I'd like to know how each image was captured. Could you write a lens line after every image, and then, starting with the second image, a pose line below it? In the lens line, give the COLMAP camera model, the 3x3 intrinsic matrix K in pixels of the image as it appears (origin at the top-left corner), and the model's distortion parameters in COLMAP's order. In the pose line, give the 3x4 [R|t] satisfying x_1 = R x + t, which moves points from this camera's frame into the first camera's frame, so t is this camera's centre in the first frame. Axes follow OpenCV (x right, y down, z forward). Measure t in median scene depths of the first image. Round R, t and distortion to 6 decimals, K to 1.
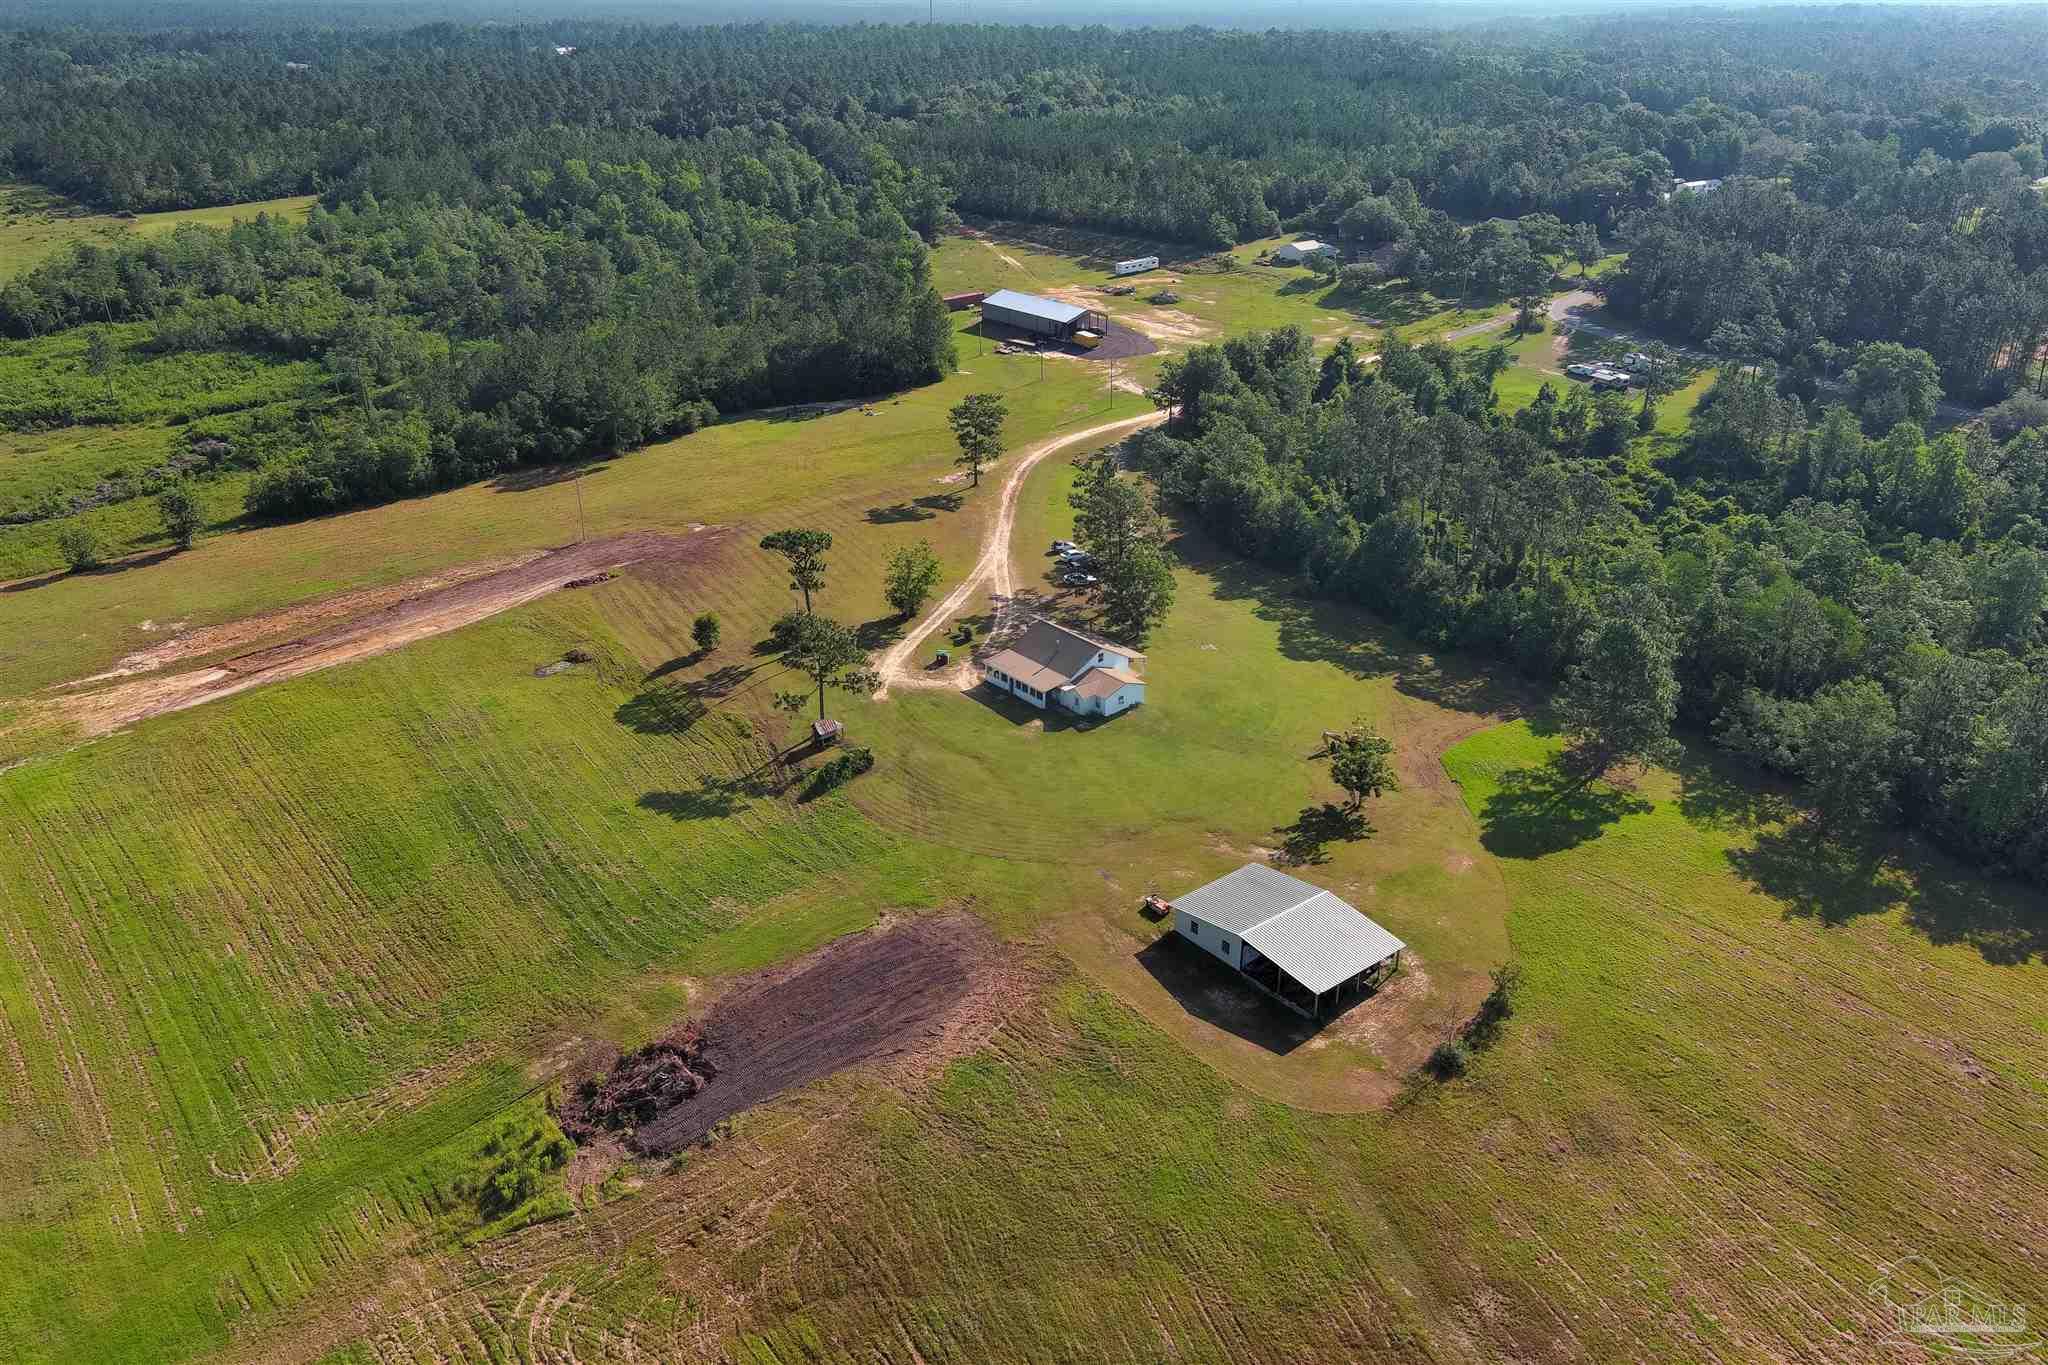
lens RADIAL K [[1548.5, 0, 1024.0], [0, 1548.5, 682.5], [0, 0, 1]] dist [0.009162, -0.002929]
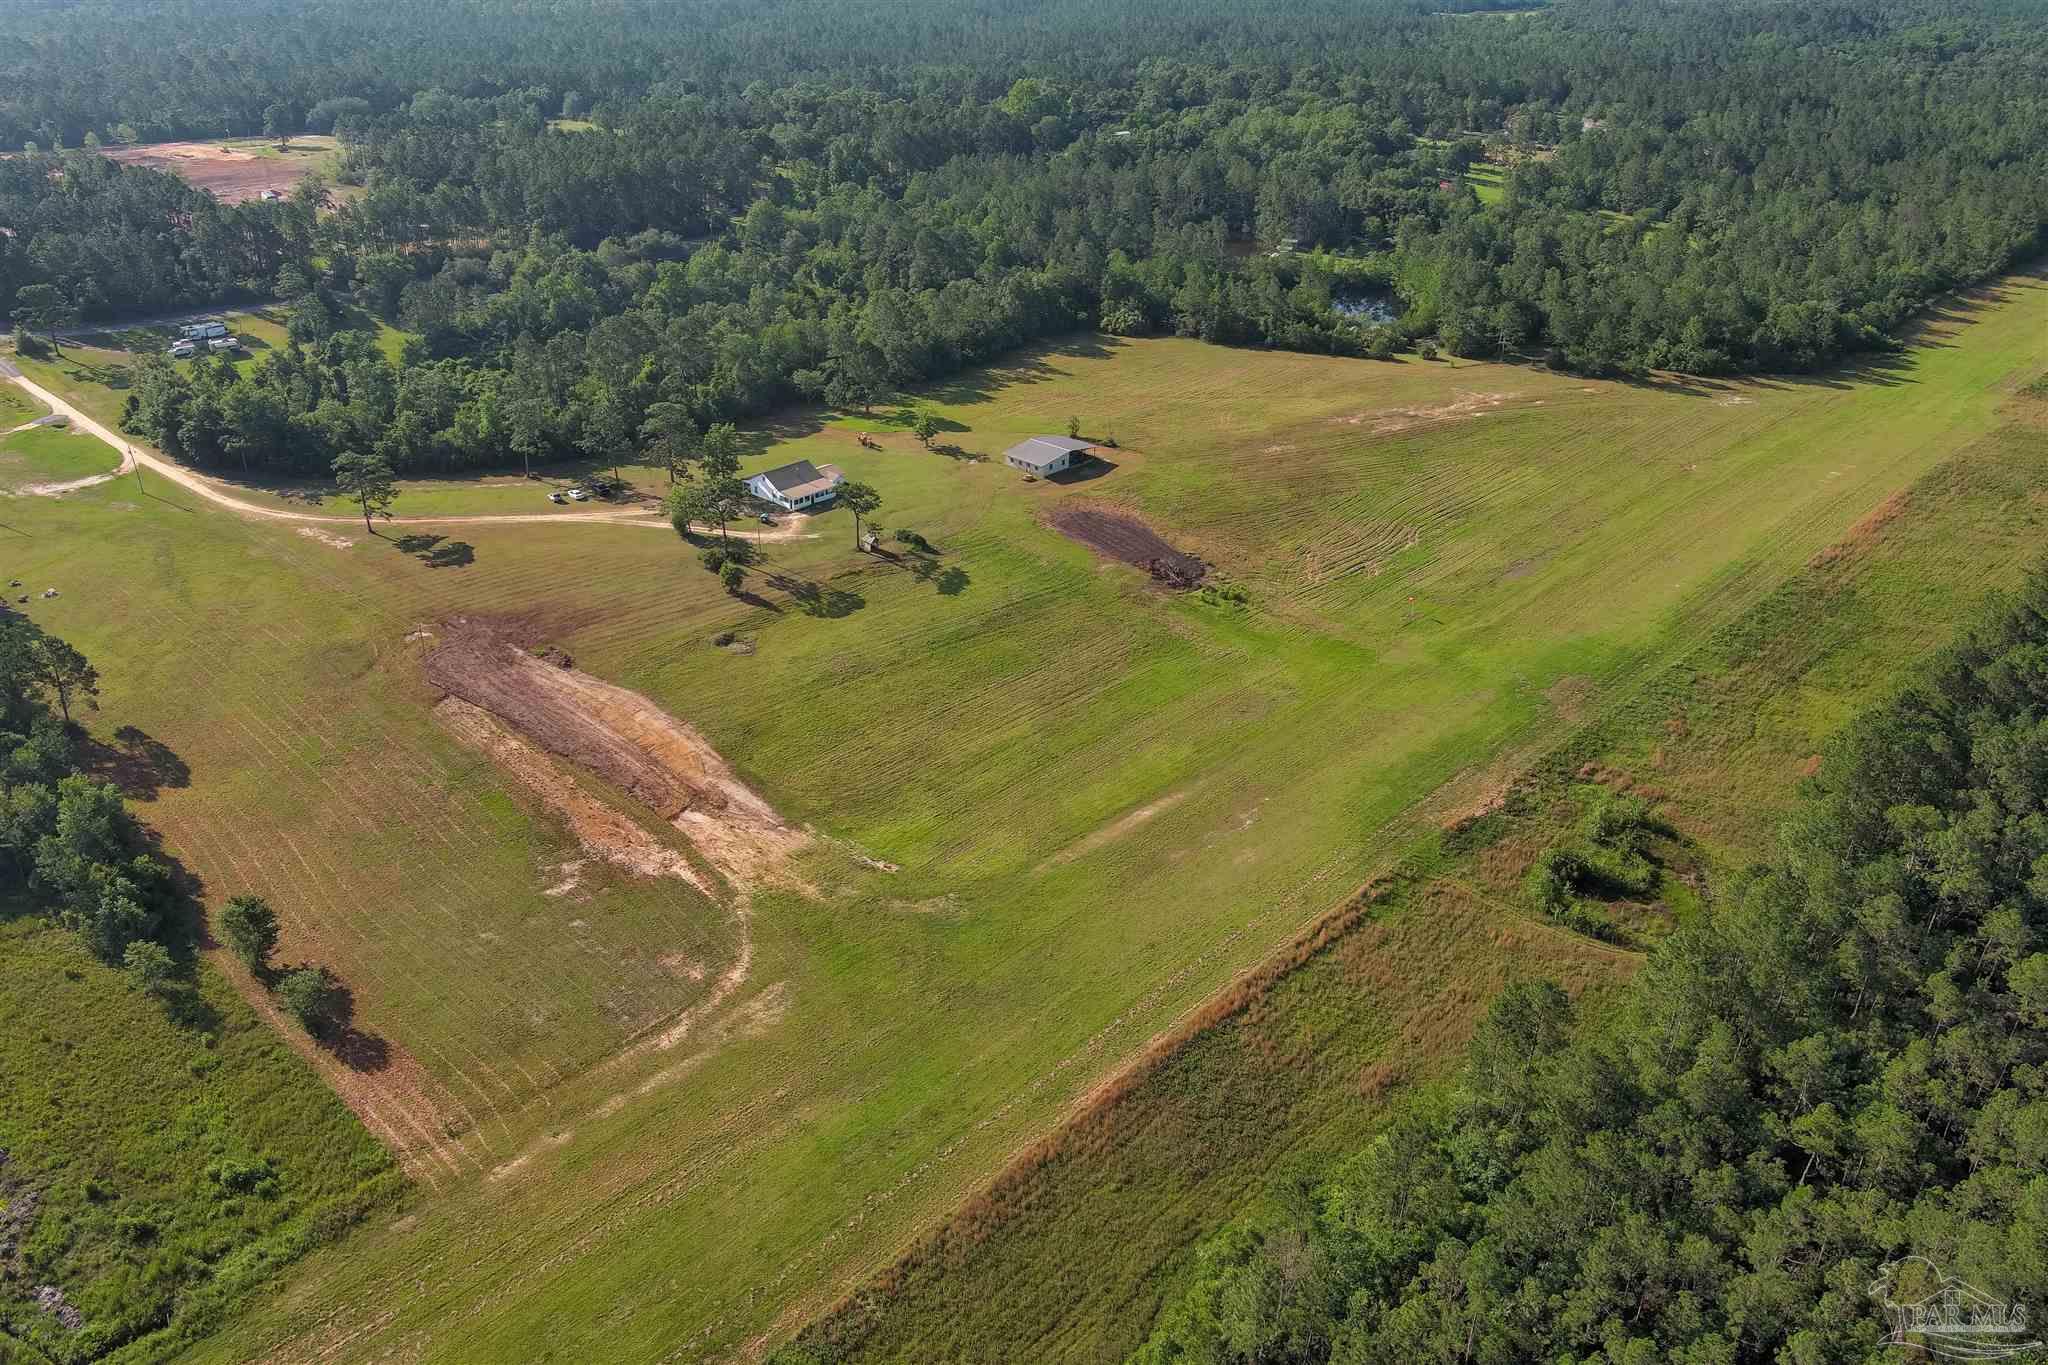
lens RADIAL K [[1548.5, 0, 1024.0], [0, 1548.5, 682.5], [0, 0, 1]] dist [0.009162, -0.002929]
pose [[-0.123190, -0.457535, 0.880617, -1.497441], [0.417083, 0.781327, 0.464294, -0.493547], [-0.900481, 0.424487, 0.094578, 0.678689]]
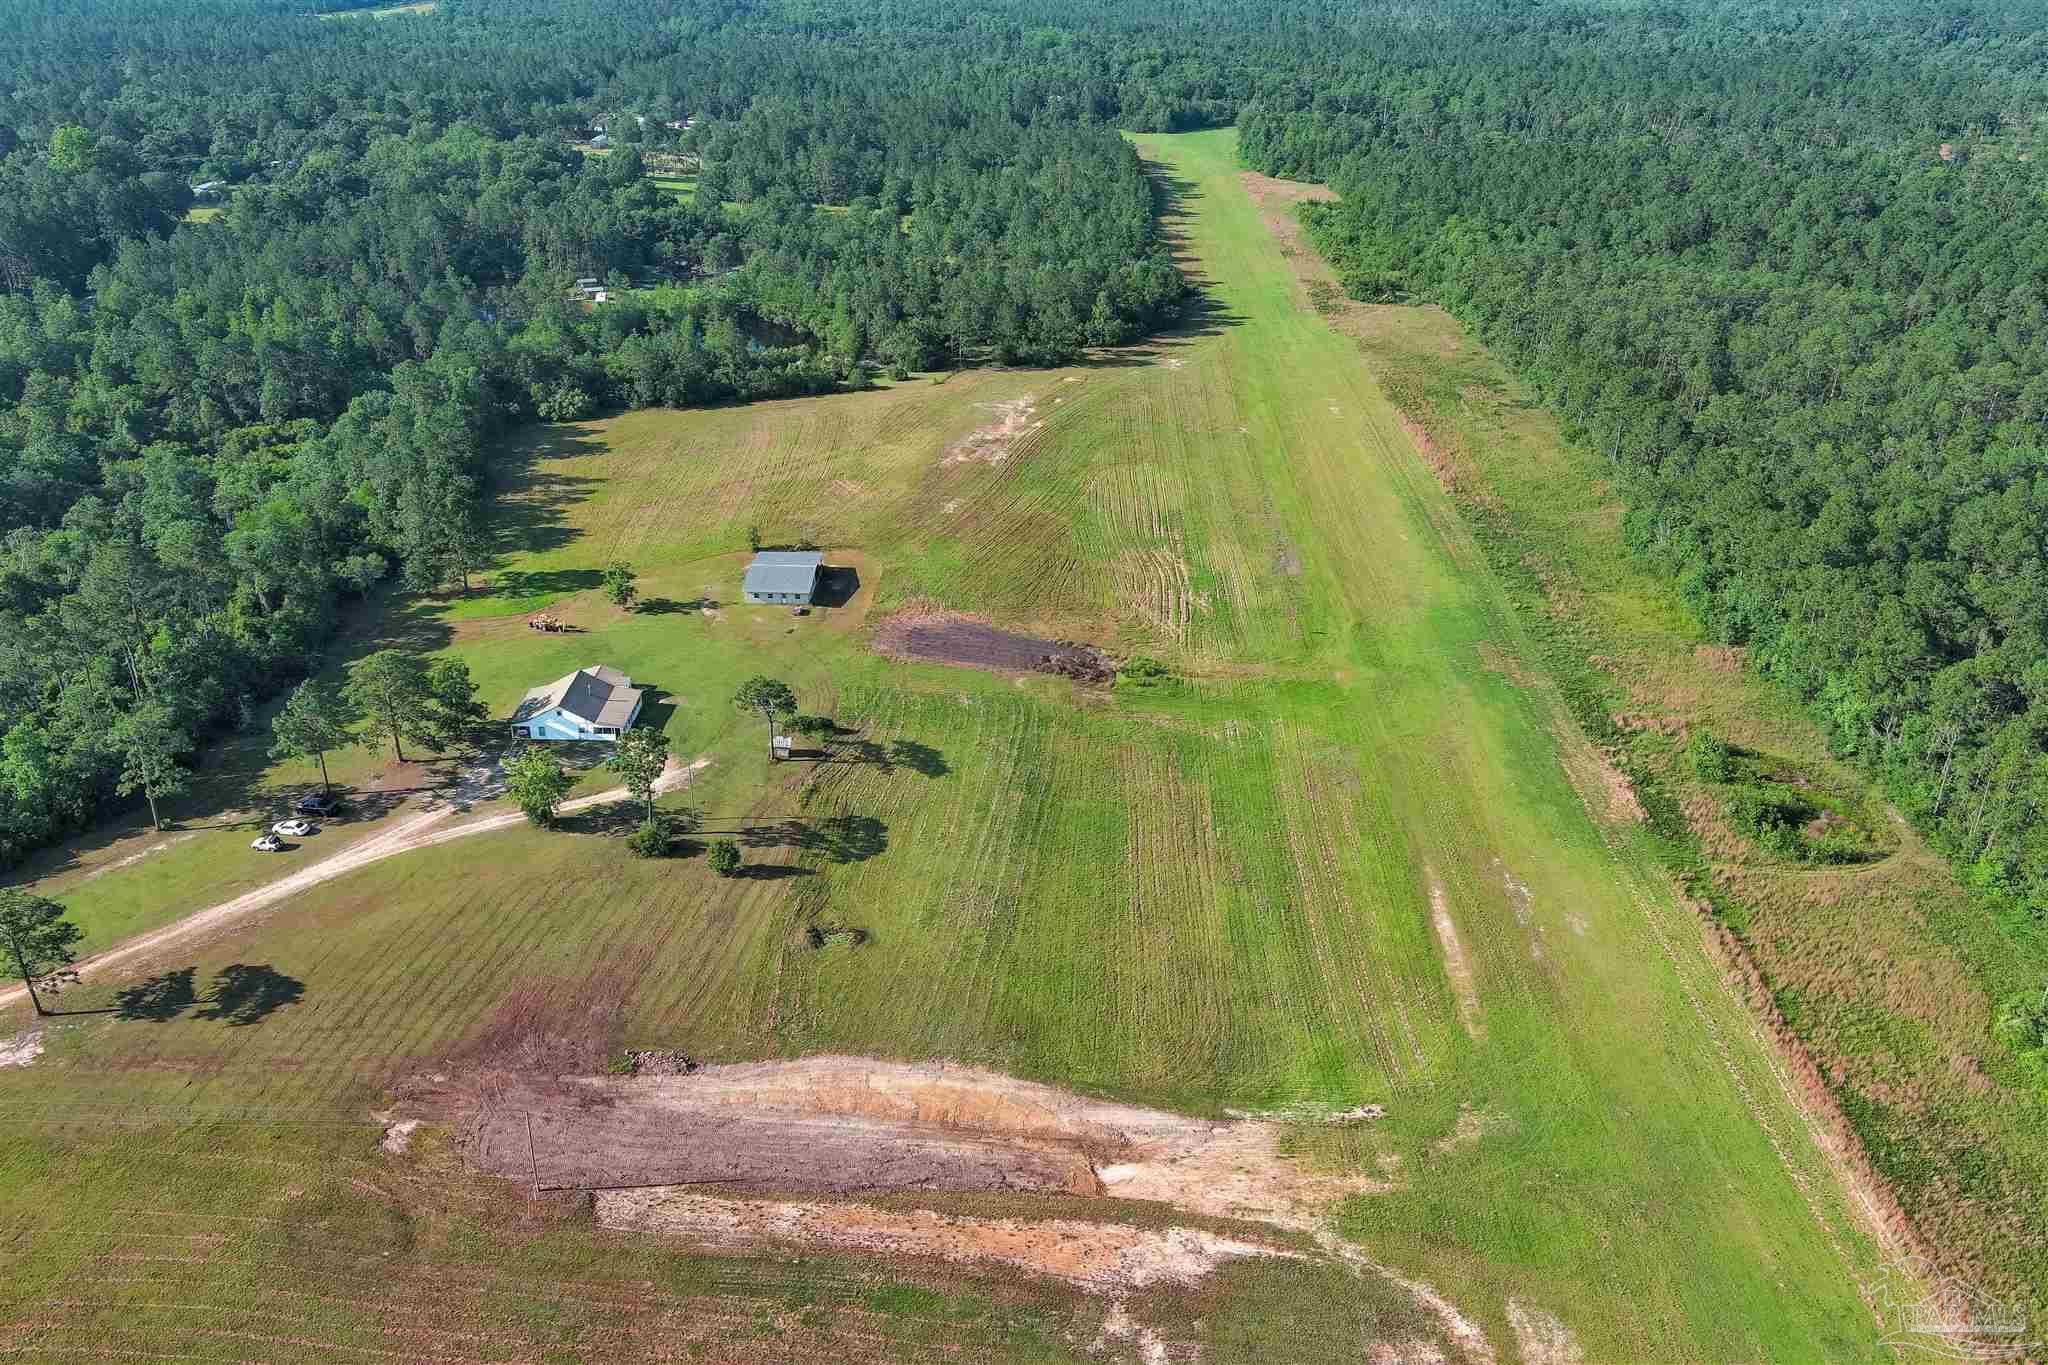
lens RADIAL K [[1548.5, 0, 1024.0], [0, 1548.5, 682.5], [0, 0, 1]] dist [0.009162, -0.002929]
pose [[-0.749723, -0.311237, 0.583993, -0.895245], [0.273172, 0.658236, 0.701500, -0.751120], [-0.602738, 0.685461, -0.408473, 1.218923]]
